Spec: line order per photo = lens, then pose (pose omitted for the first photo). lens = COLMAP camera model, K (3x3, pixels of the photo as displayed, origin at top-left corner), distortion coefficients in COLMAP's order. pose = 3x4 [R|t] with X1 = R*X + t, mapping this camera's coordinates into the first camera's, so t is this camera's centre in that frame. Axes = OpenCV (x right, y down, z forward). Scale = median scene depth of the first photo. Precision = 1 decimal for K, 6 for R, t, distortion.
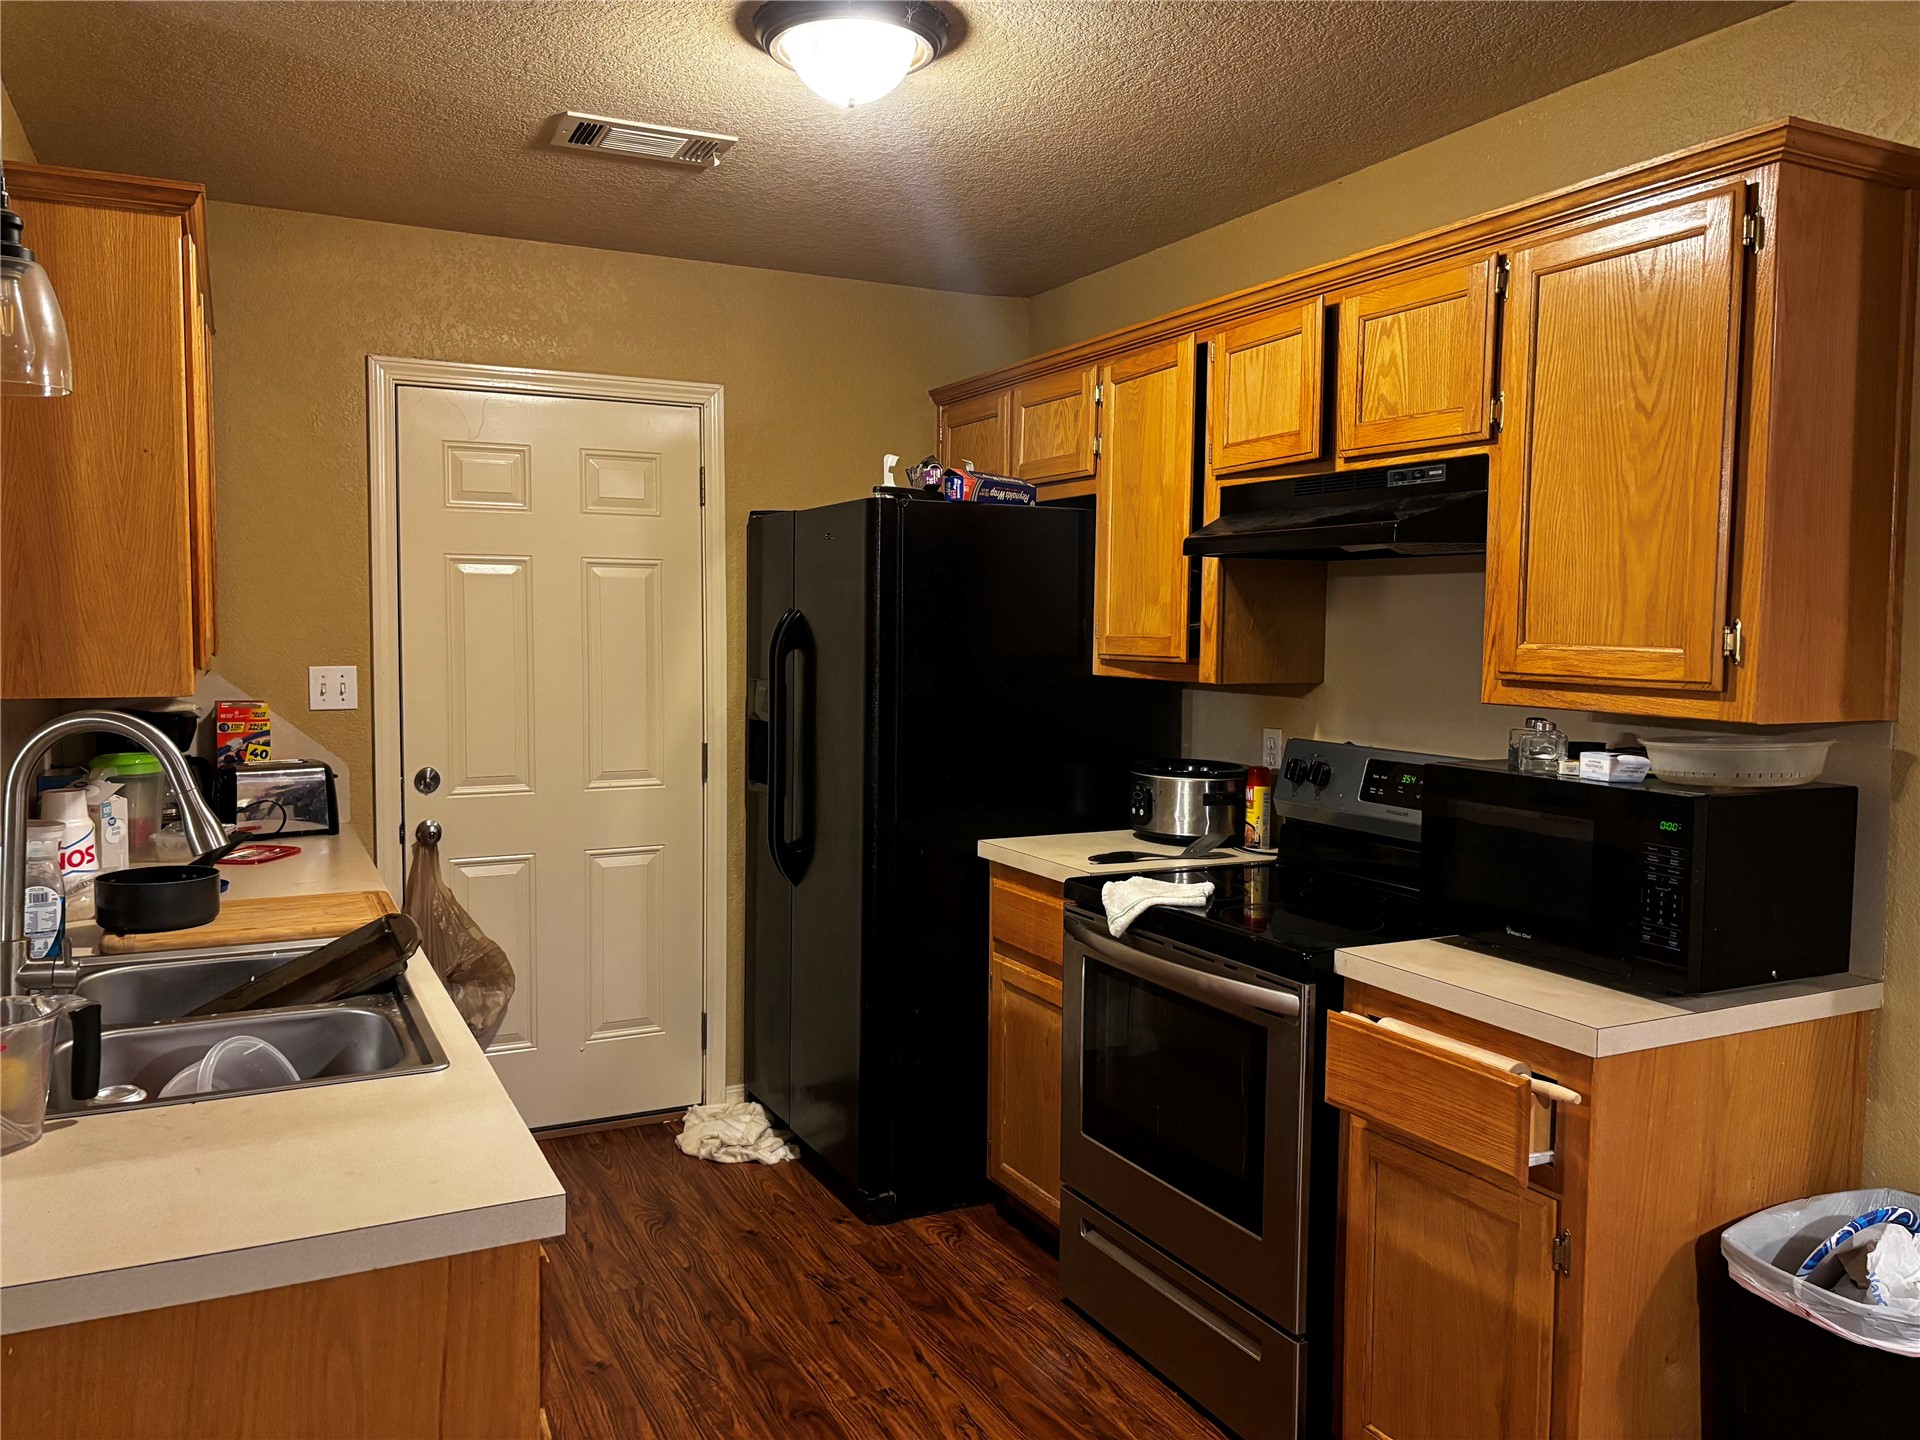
lens RADIAL K [[1399.2, 0, 959.7], [0, 1399.2, 733.3], [0, 0, 1]] dist [0.000779, -0.004376]
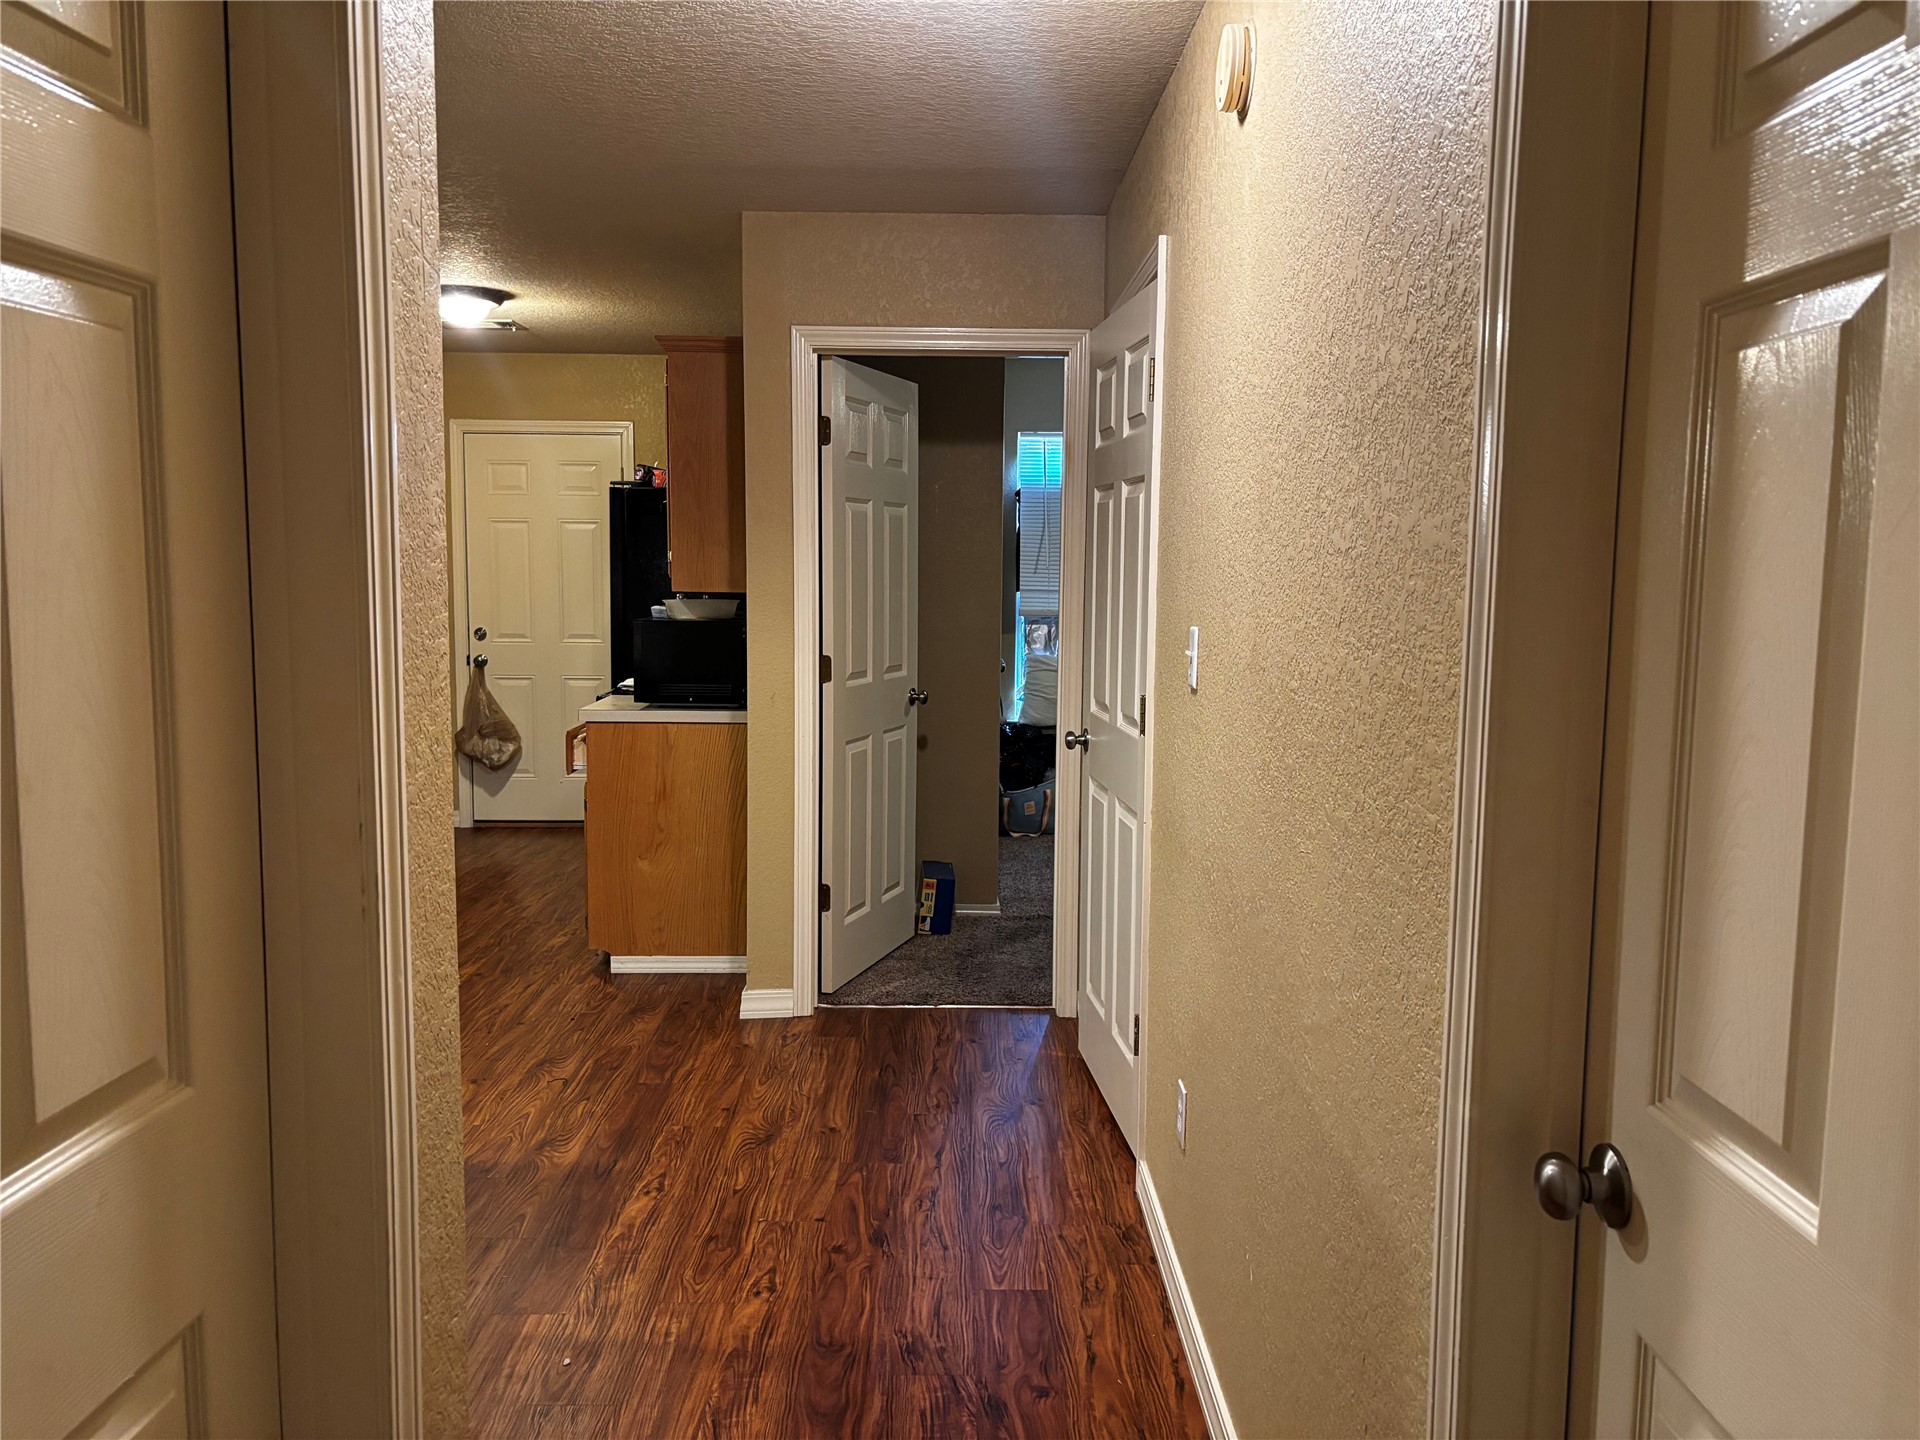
lens RADIAL K [[1465.5, 0, 967.1], [0, 1465.5, 741.2], [0, 0, 1]] dist [0.012884, -0.049920]
pose [[0.895247, 0.054048, -0.442280, 1.152885], [-0.037432, 0.998230, 0.046218, 0.063131], [0.443995, -0.024821, 0.895686, -0.547805]]
